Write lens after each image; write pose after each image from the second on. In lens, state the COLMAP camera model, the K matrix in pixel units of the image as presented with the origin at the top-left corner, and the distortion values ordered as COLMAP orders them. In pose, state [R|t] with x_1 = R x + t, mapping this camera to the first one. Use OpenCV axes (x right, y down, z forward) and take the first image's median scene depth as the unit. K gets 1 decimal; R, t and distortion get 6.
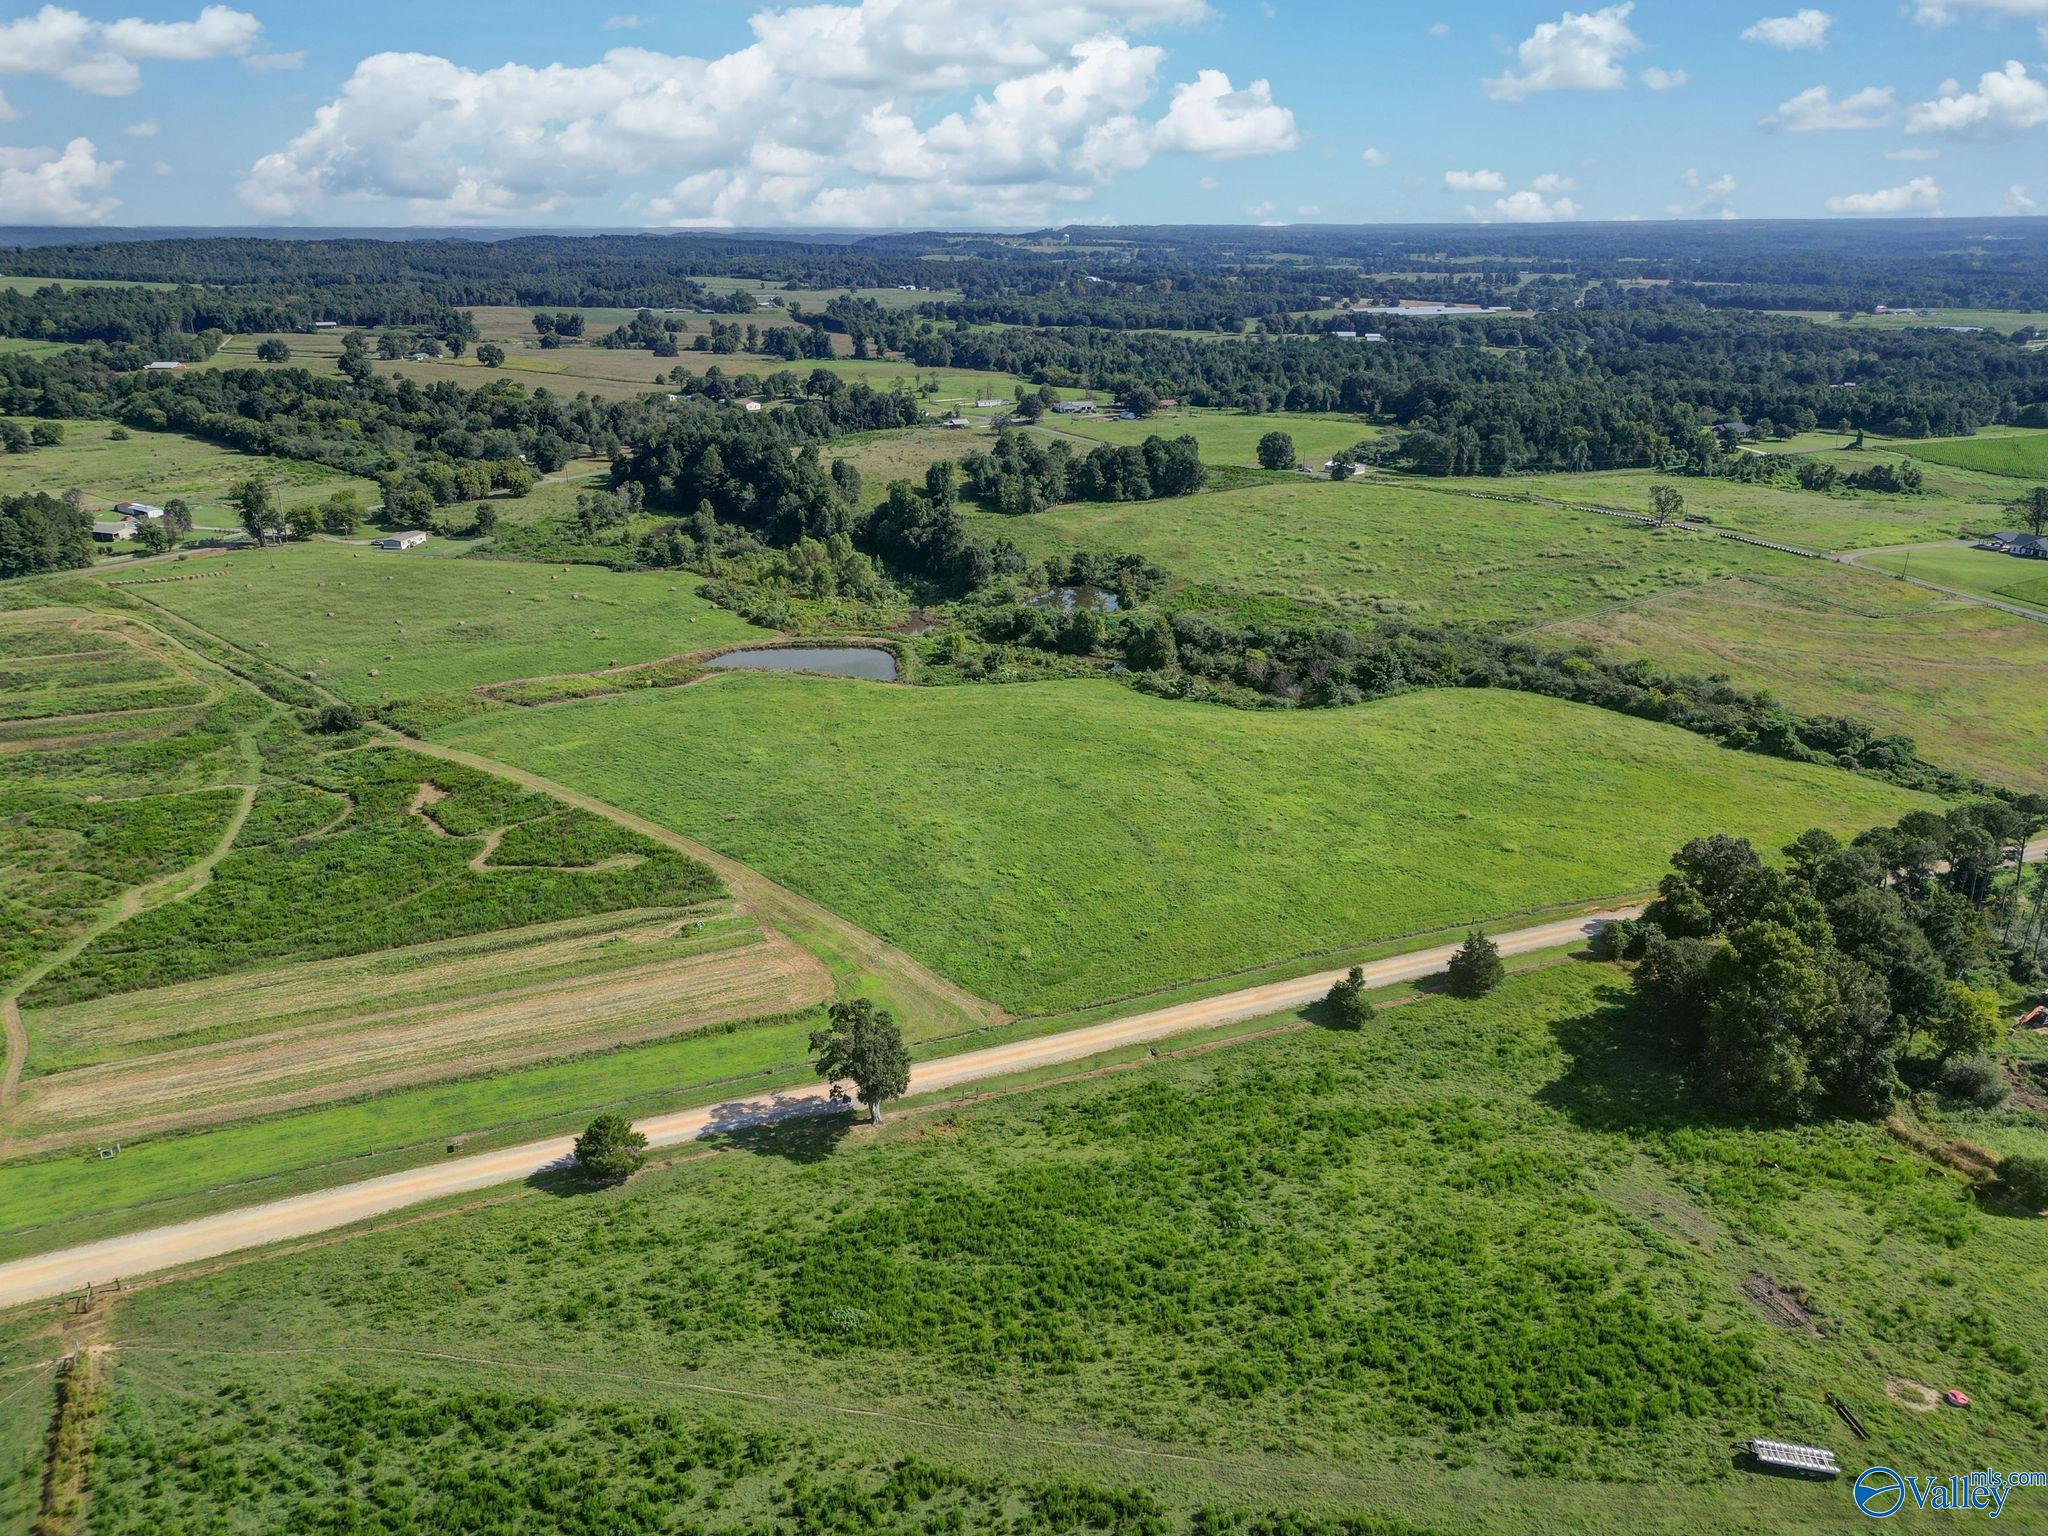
lens RADIAL K [[1434.3, 0, 1057.6], [0, 1434.3, 728.9], [0, 0, 1]] dist [0.037341, -0.002411]
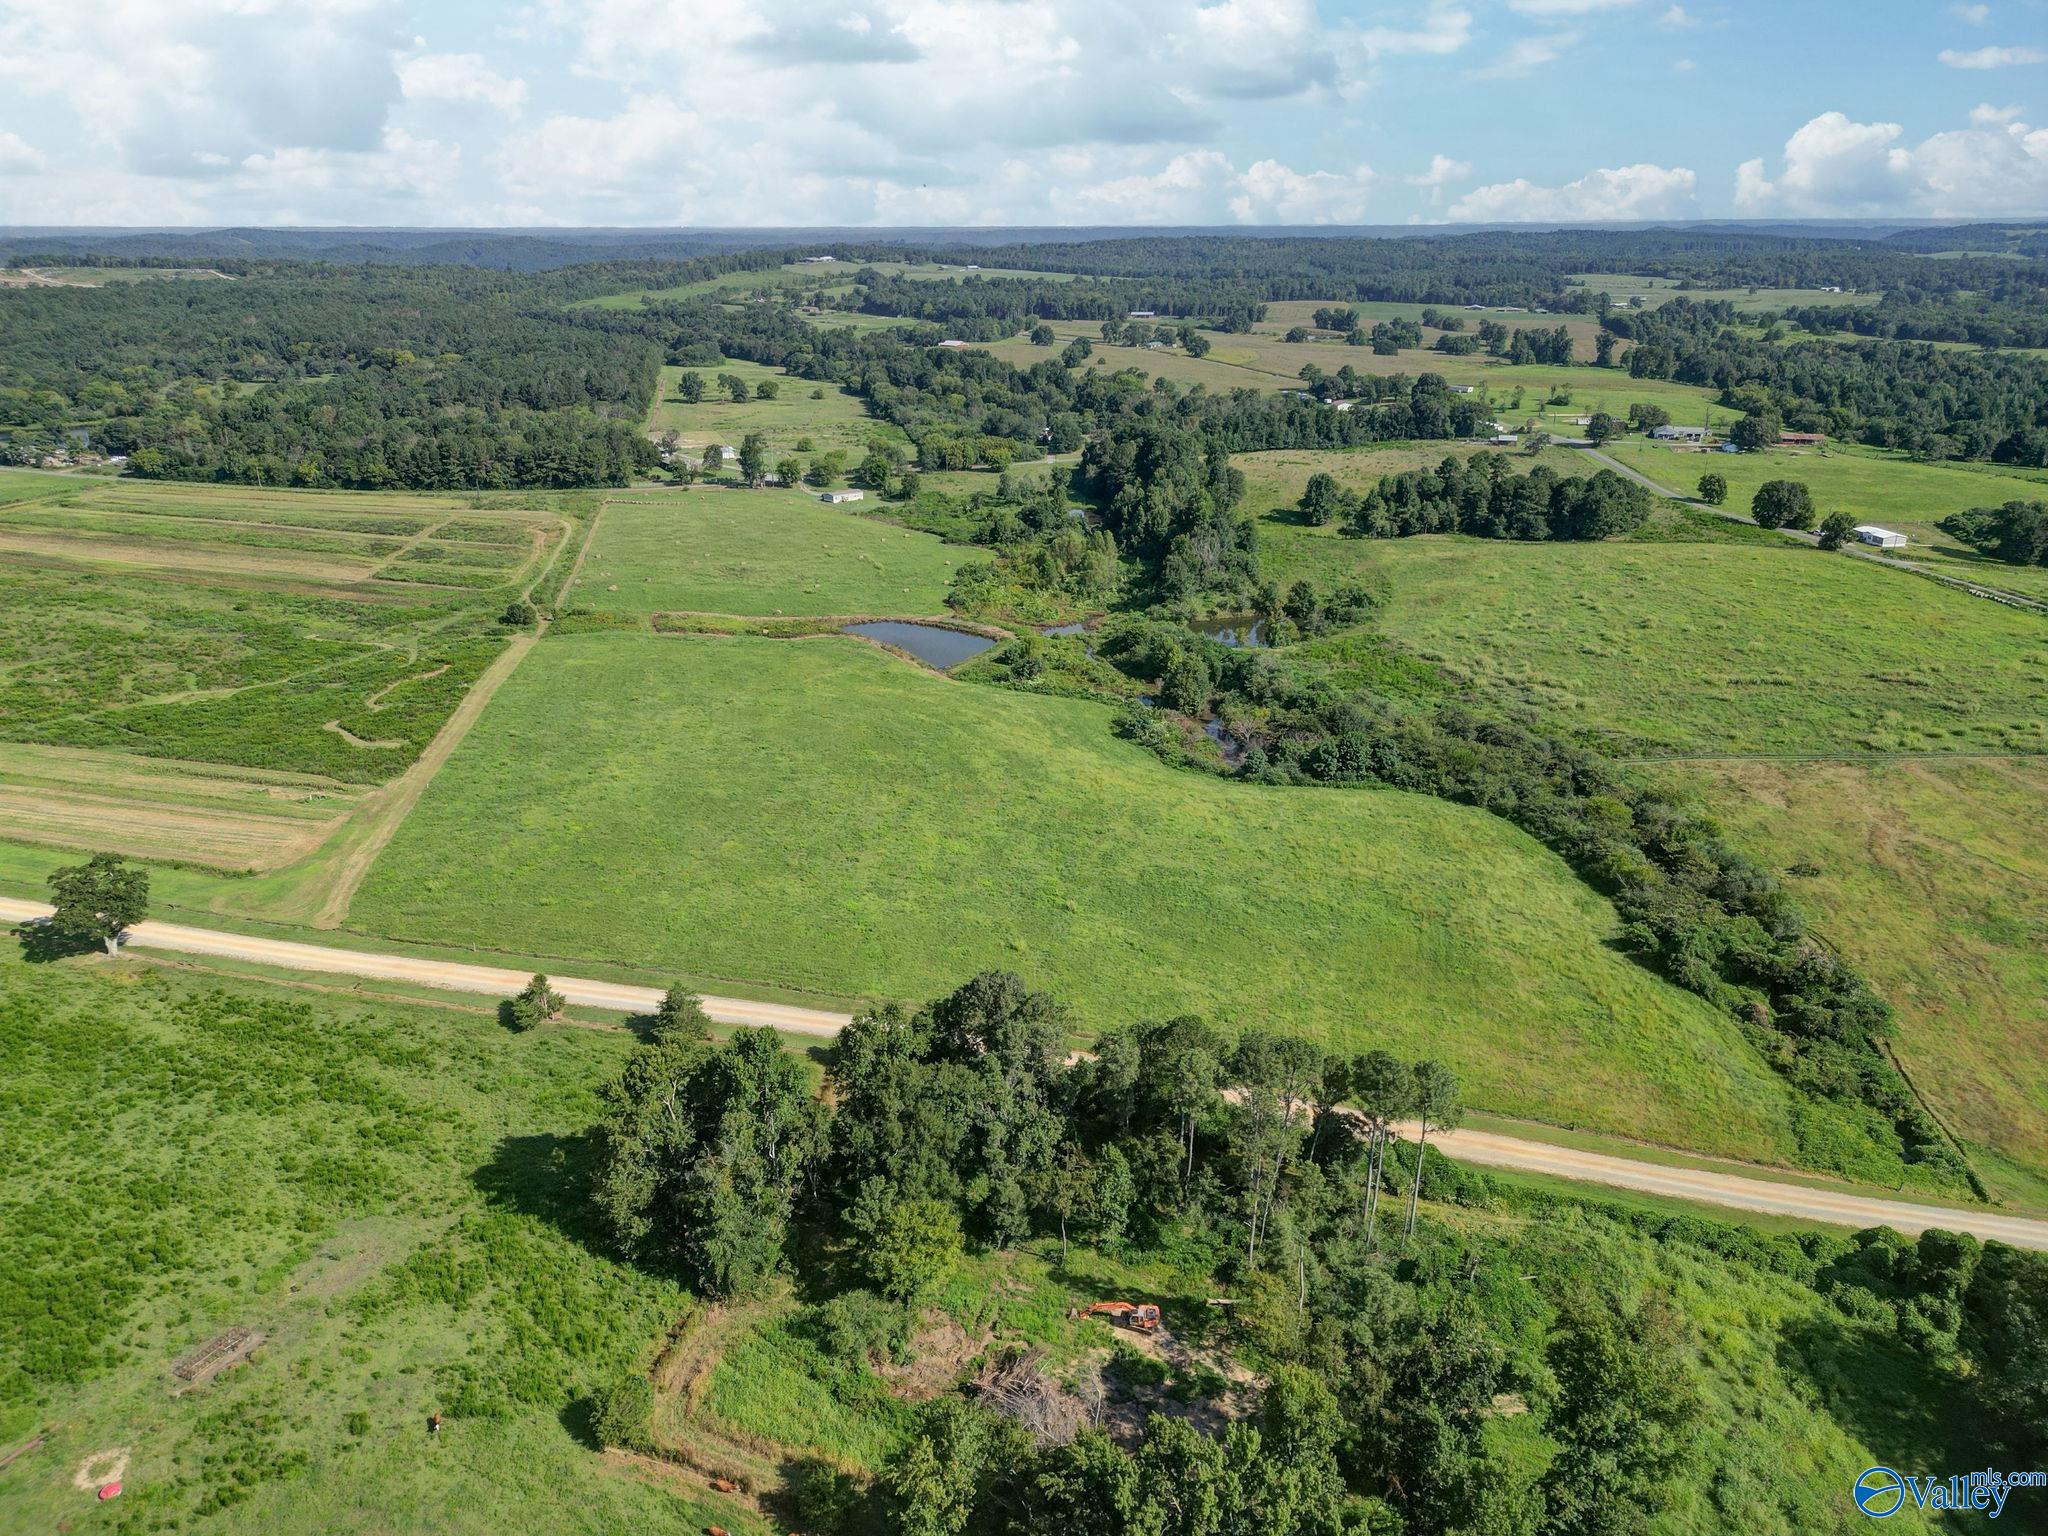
lens RADIAL K [[1439.4, 0, 1024.0], [0, 1439.4, 768.0], [0, 0, 1]] dist [0.054971, -0.035272]
pose [[0.784065, 0.216707, -0.581618, 0.619722], [-0.202051, 0.975143, 0.090951, -0.079447], [0.586871, 0.046205, 0.808361, 0.231057]]
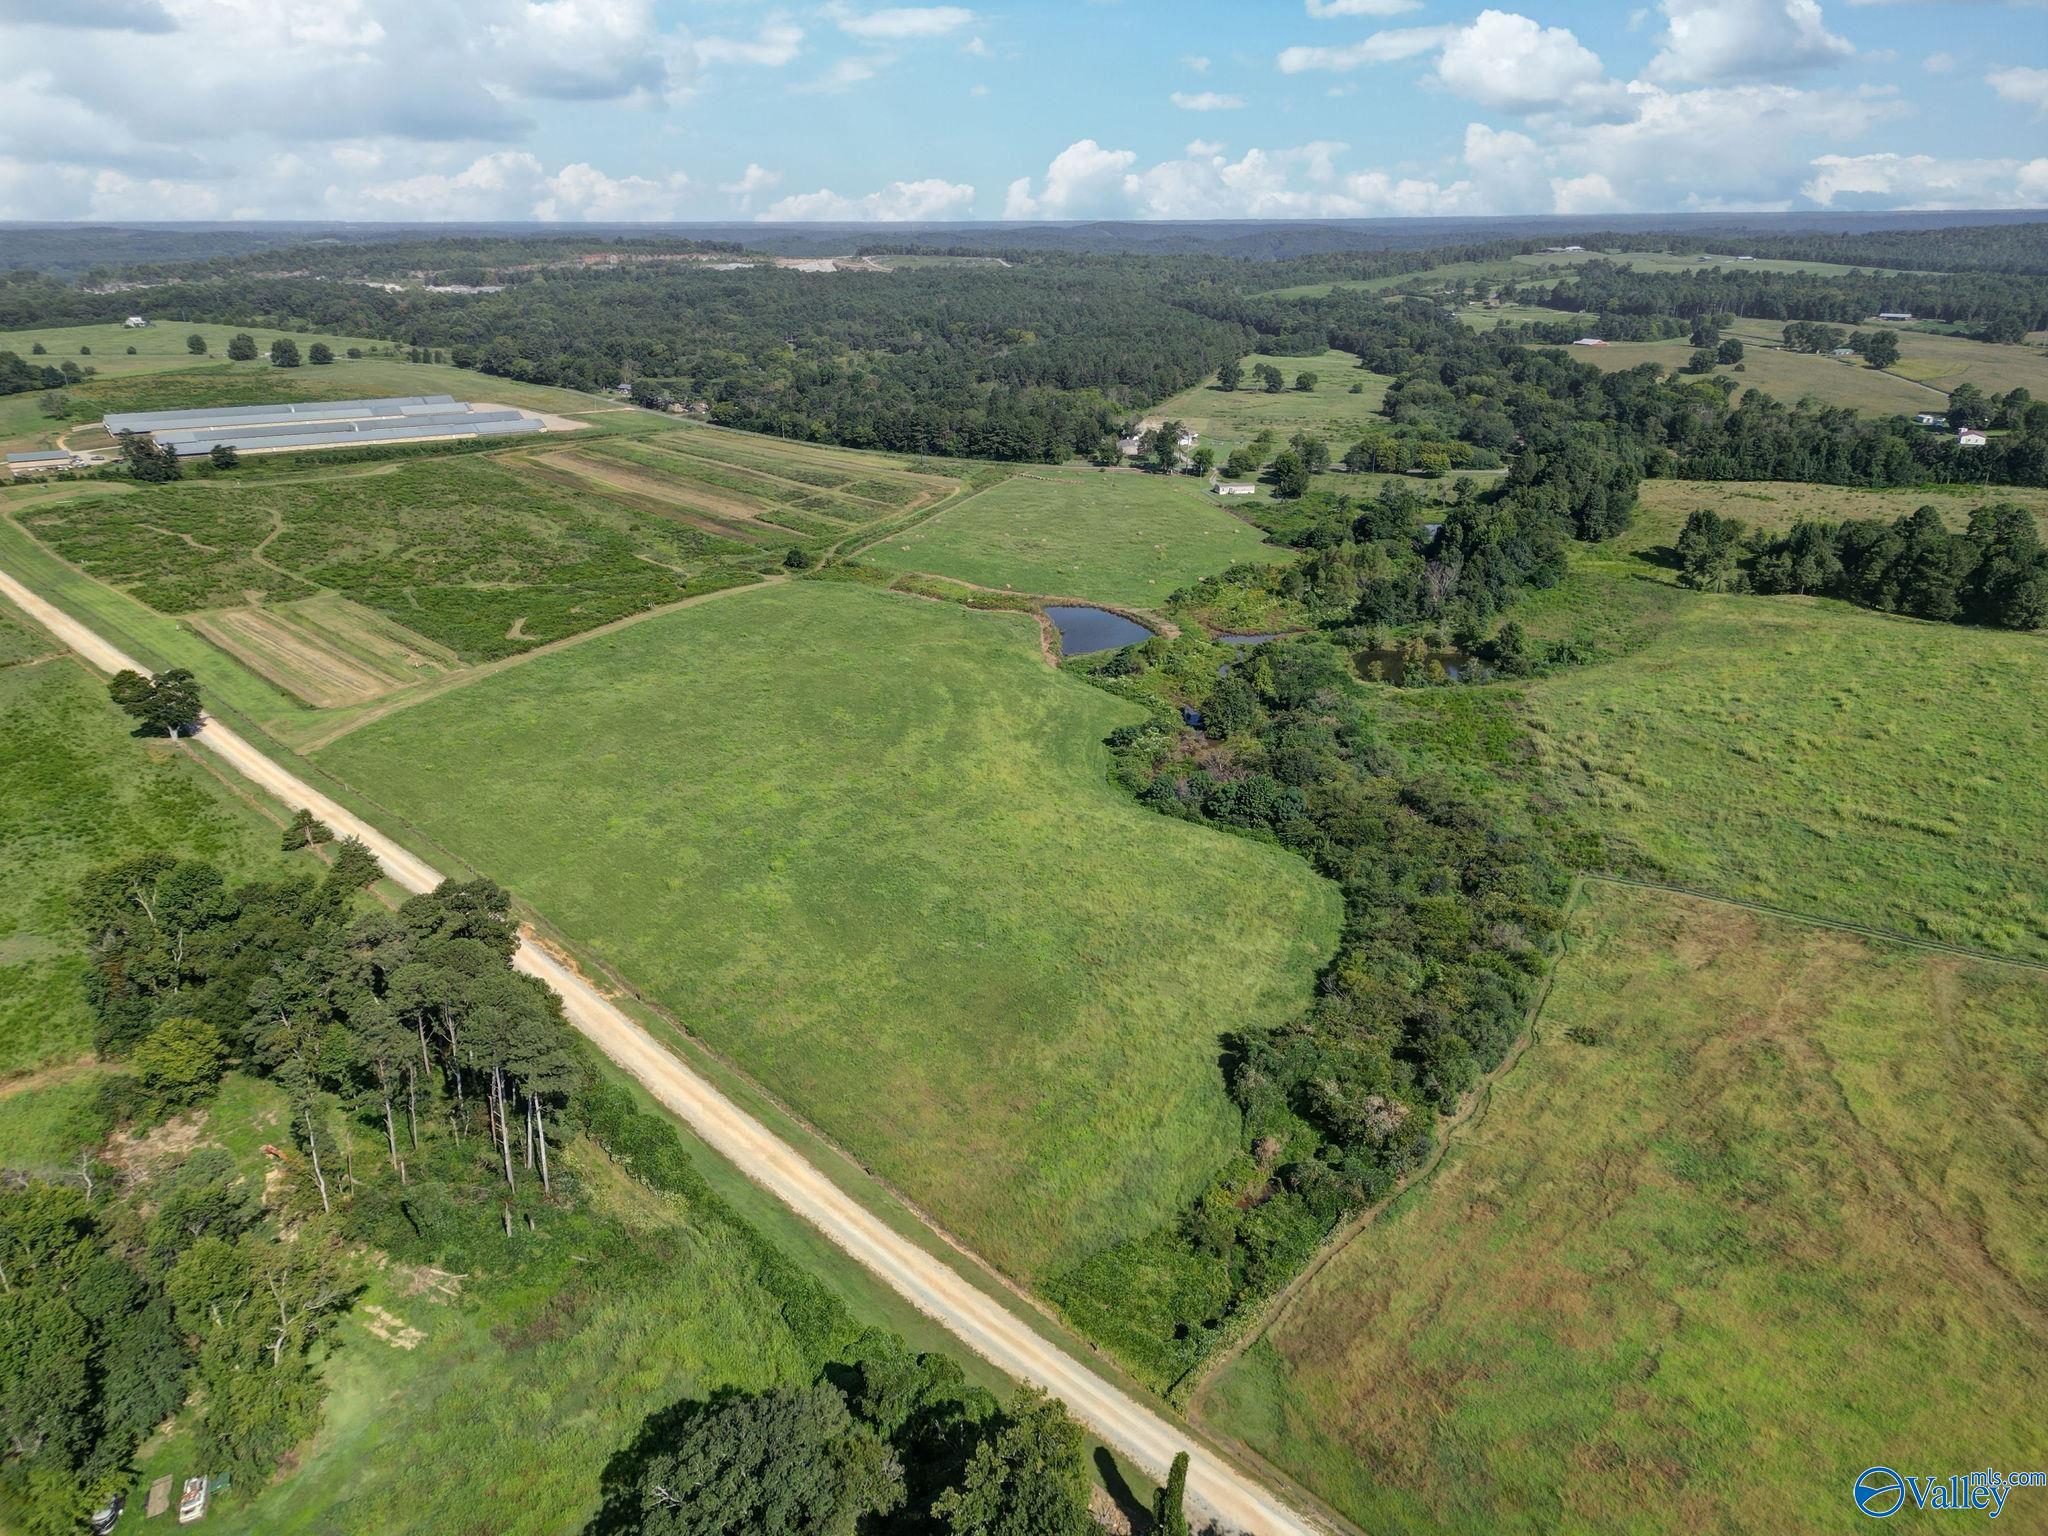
lens RADIAL K [[1439.4, 0, 1024.0], [0, 1439.4, 768.0], [0, 0, 1]] dist [0.054971, -0.035272]
pose [[0.351891, 0.333306, -0.874689, 0.929366], [-0.305892, 0.924098, 0.229071, -0.214413], [0.884648, 0.186952, 0.427137, 0.608941]]
